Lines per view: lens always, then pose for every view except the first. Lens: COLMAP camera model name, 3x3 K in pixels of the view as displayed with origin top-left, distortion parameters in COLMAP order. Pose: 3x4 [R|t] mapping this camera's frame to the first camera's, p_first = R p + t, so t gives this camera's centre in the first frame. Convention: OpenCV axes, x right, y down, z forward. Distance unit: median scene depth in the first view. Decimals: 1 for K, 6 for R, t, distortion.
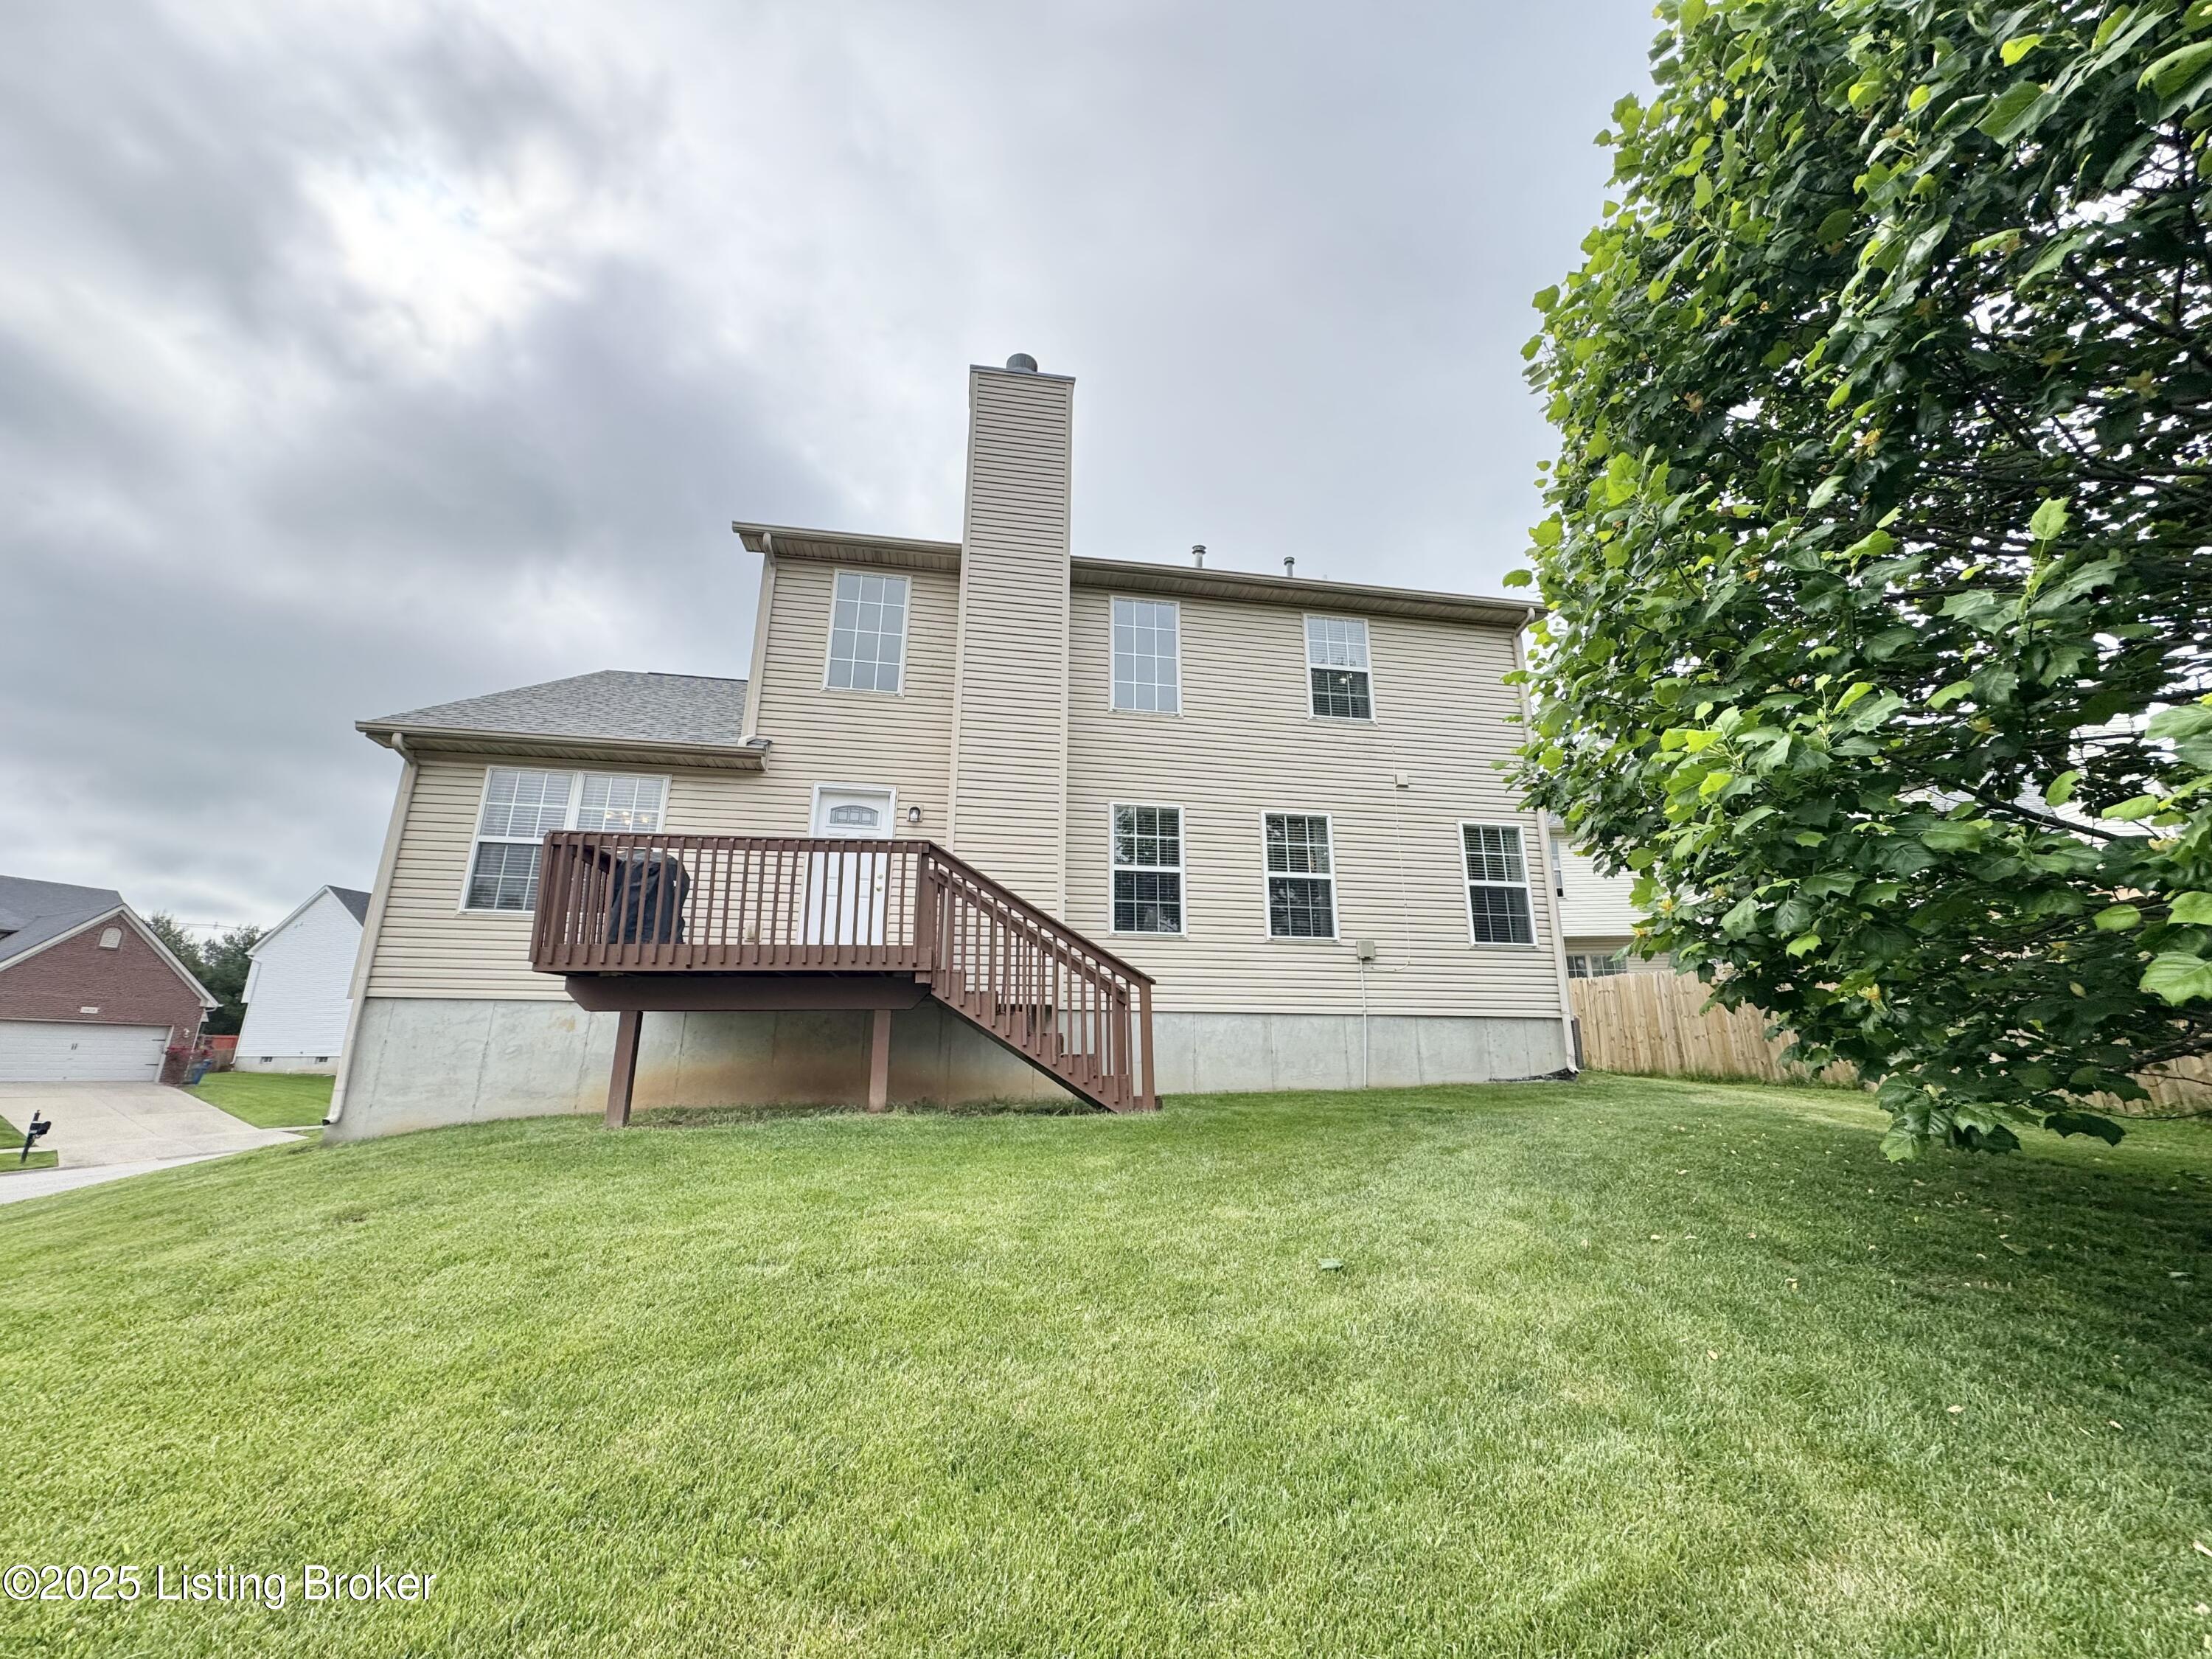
lens RADIAL K [[886.3, 0, 1106.0], [0, 886.3, 829.5], [0, 0, 1]] dist [-0.000761, -0.000122]
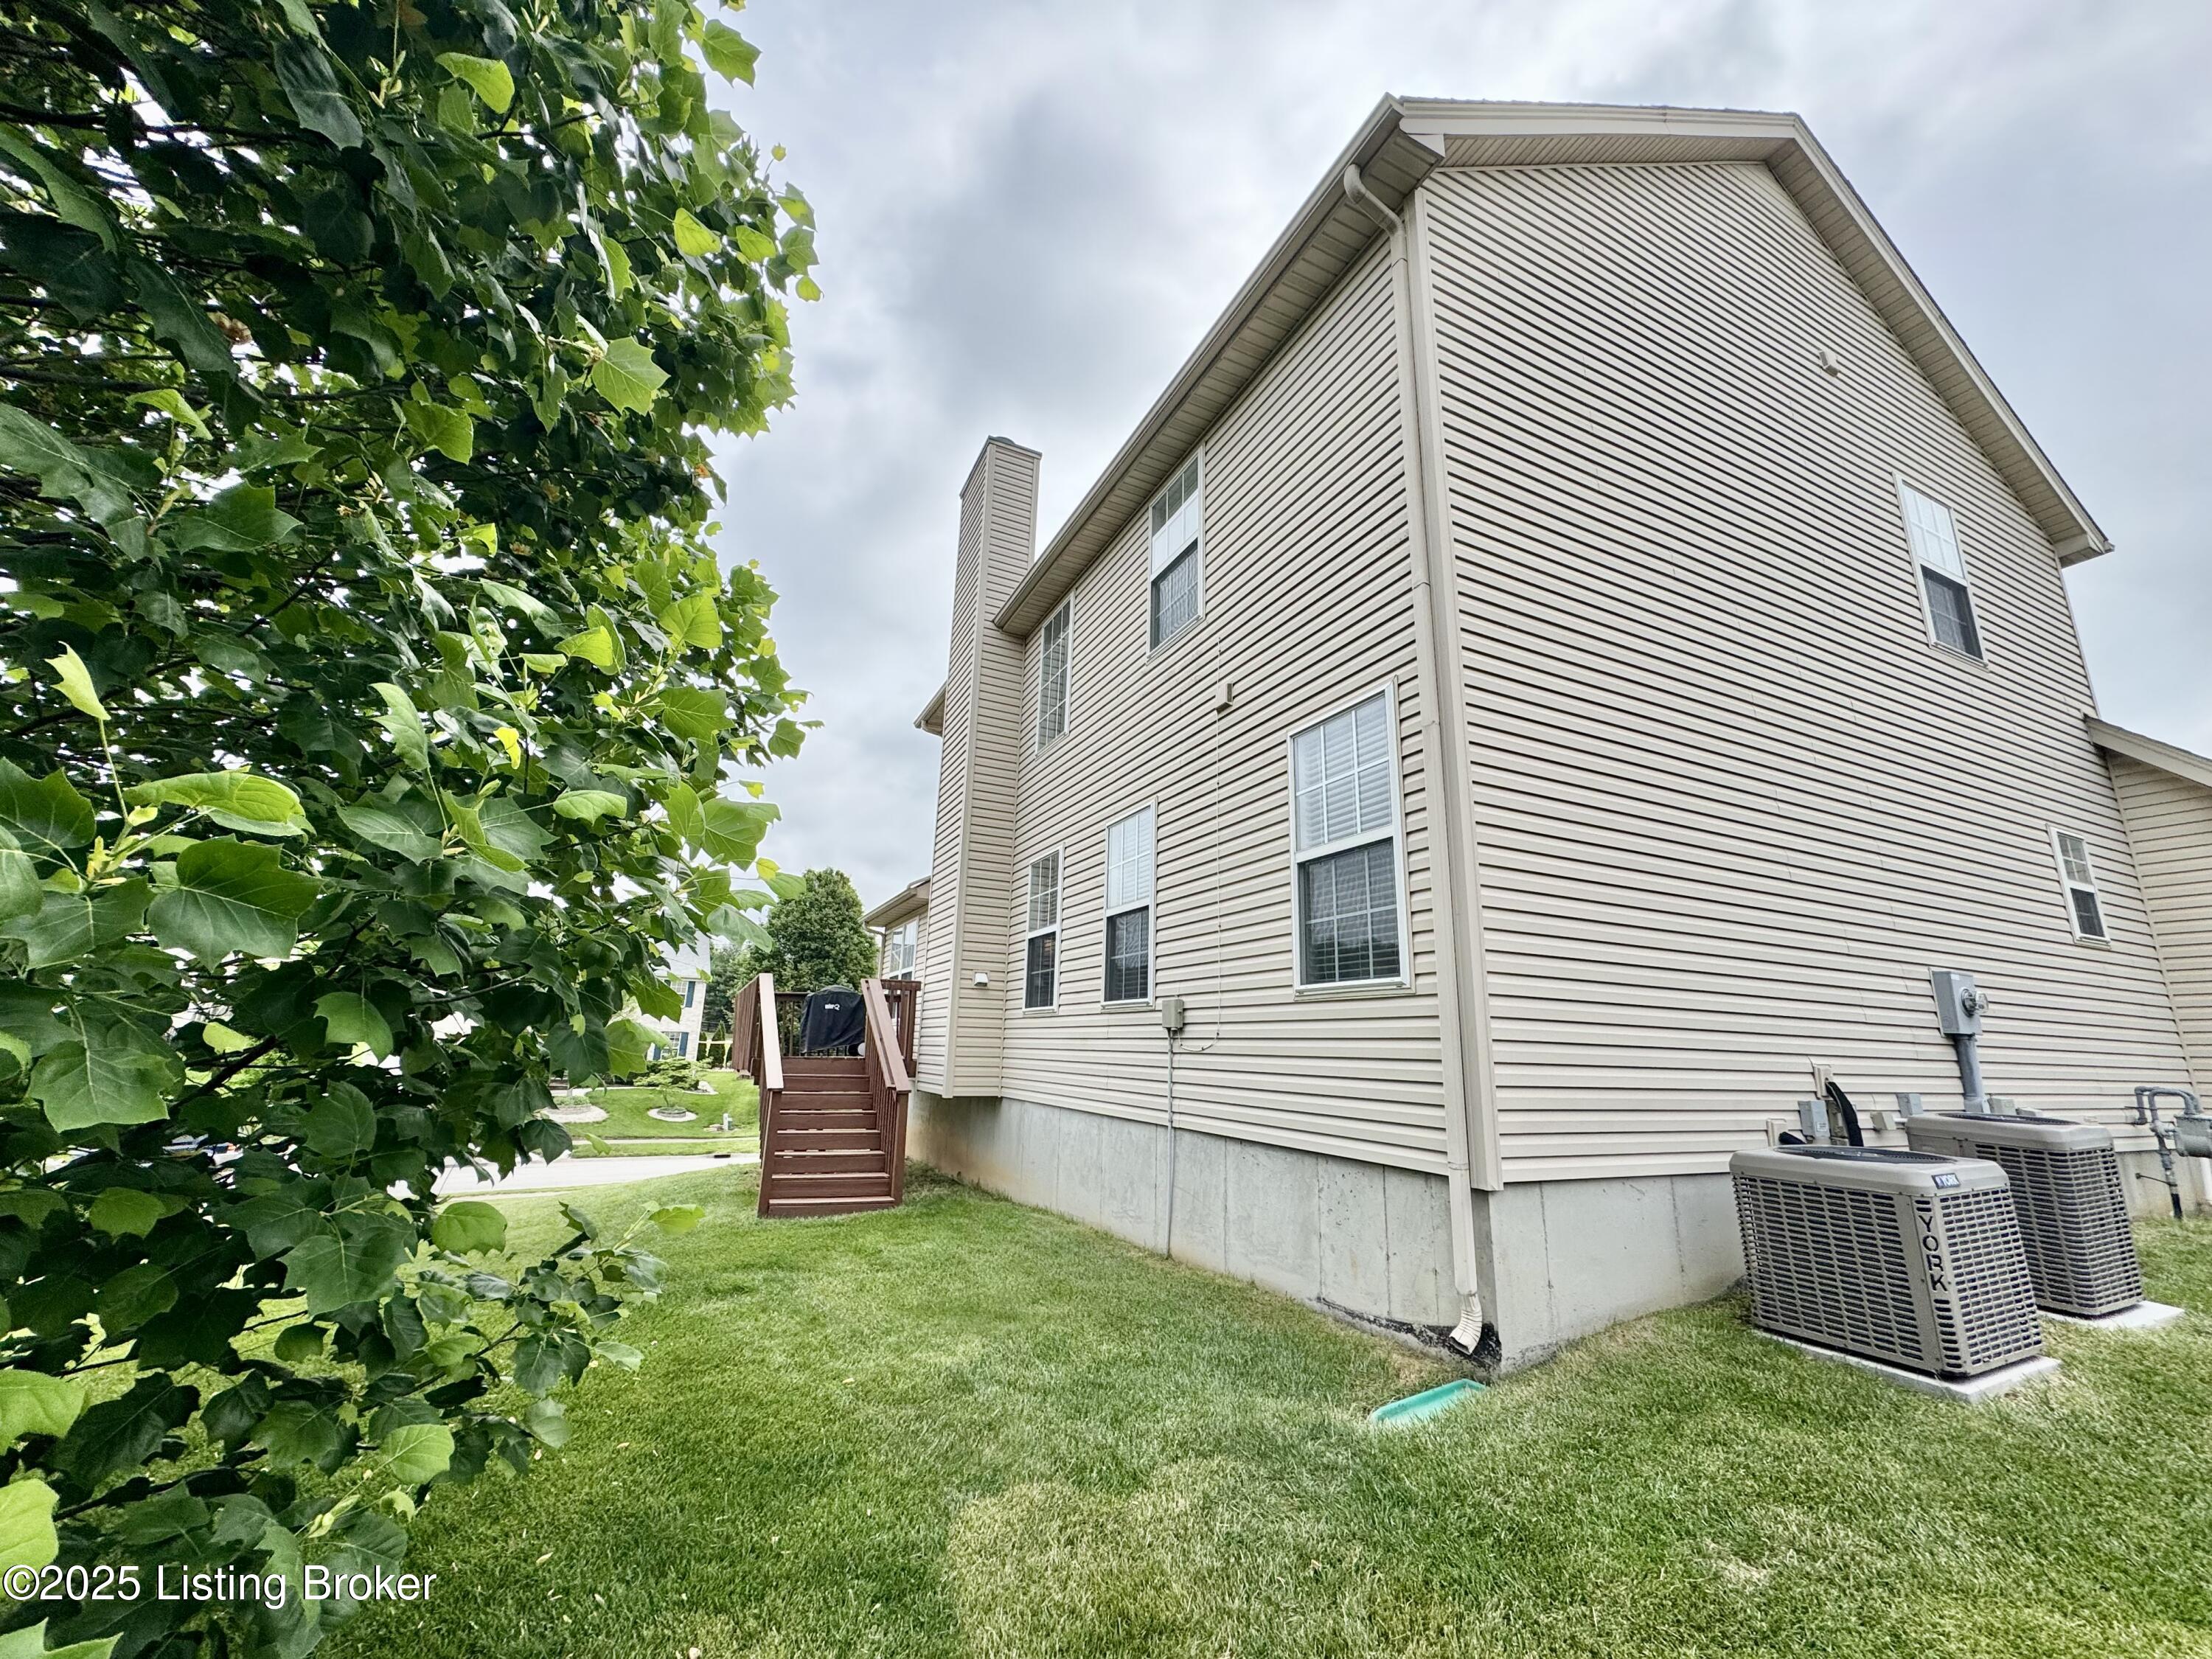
lens RADIAL K [[886.3, 0, 1106.0], [0, 886.3, 829.5], [0, 0, 1]] dist [-0.000761, -0.000122]
pose [[0.260136, -0.237939, -0.935796, 0.867272], [0.191766, 0.962588, -0.191444, 0.120413], [0.946338, -0.129653, 0.296032, 0.792132]]
